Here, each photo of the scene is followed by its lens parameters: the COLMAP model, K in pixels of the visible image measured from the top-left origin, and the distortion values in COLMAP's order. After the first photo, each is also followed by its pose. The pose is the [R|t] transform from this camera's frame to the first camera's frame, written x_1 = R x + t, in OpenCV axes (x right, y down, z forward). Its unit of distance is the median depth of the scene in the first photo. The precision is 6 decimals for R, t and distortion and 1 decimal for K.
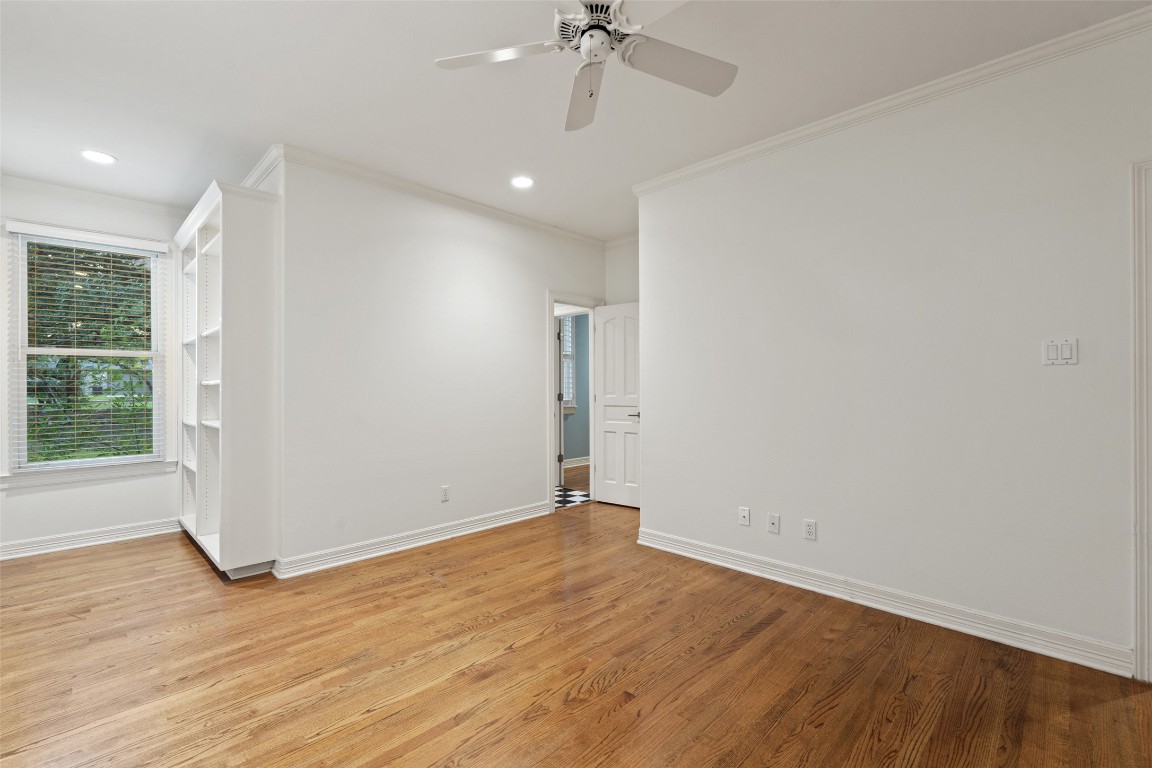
lens RADIAL K [[504.7, 0, 575.6], [0, 504.7, 384.9], [0, 0, 1]] dist [-0.006244, 0.000772]
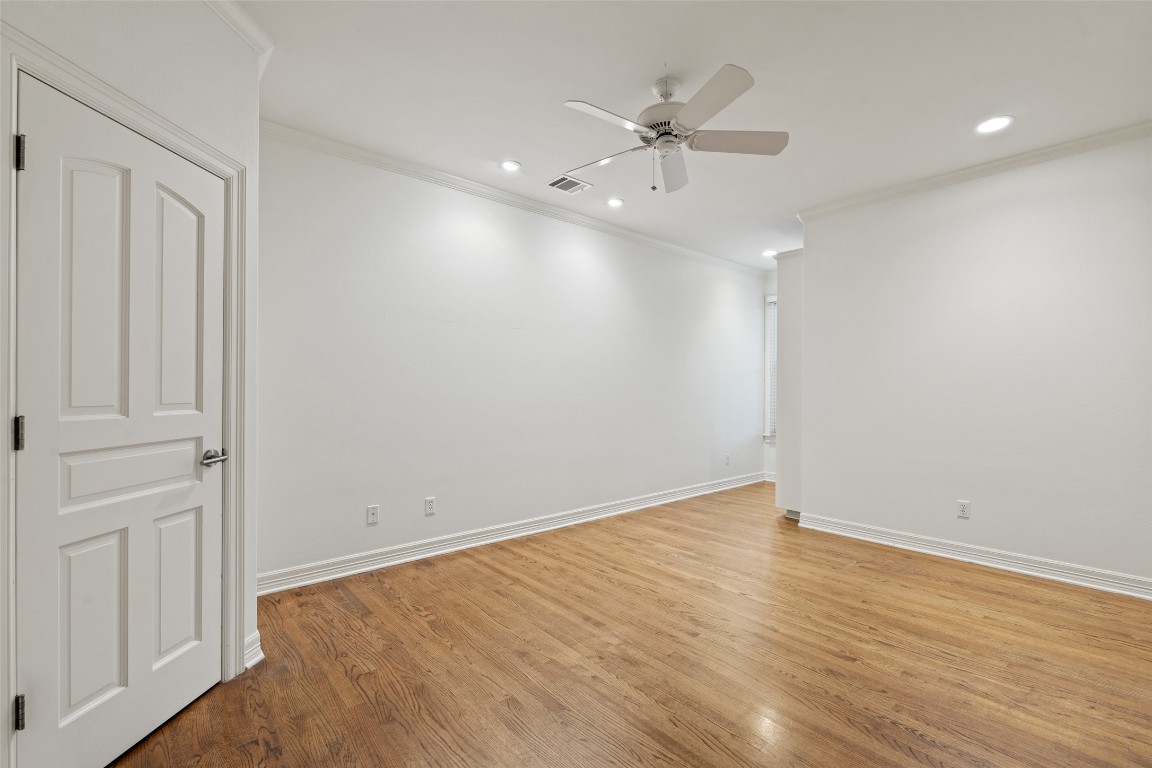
lens RADIAL K [[504.7, 0, 575.8], [0, 504.7, 384.8], [0, 0, 1]] dist [-0.006244, 0.000772]
pose [[-0.078680, -0.001300, -0.996899, 0.895335], [0.000302, 0.999999, -0.001327, -0.001030], [0.996900, -0.000406, -0.078679, 0.524249]]
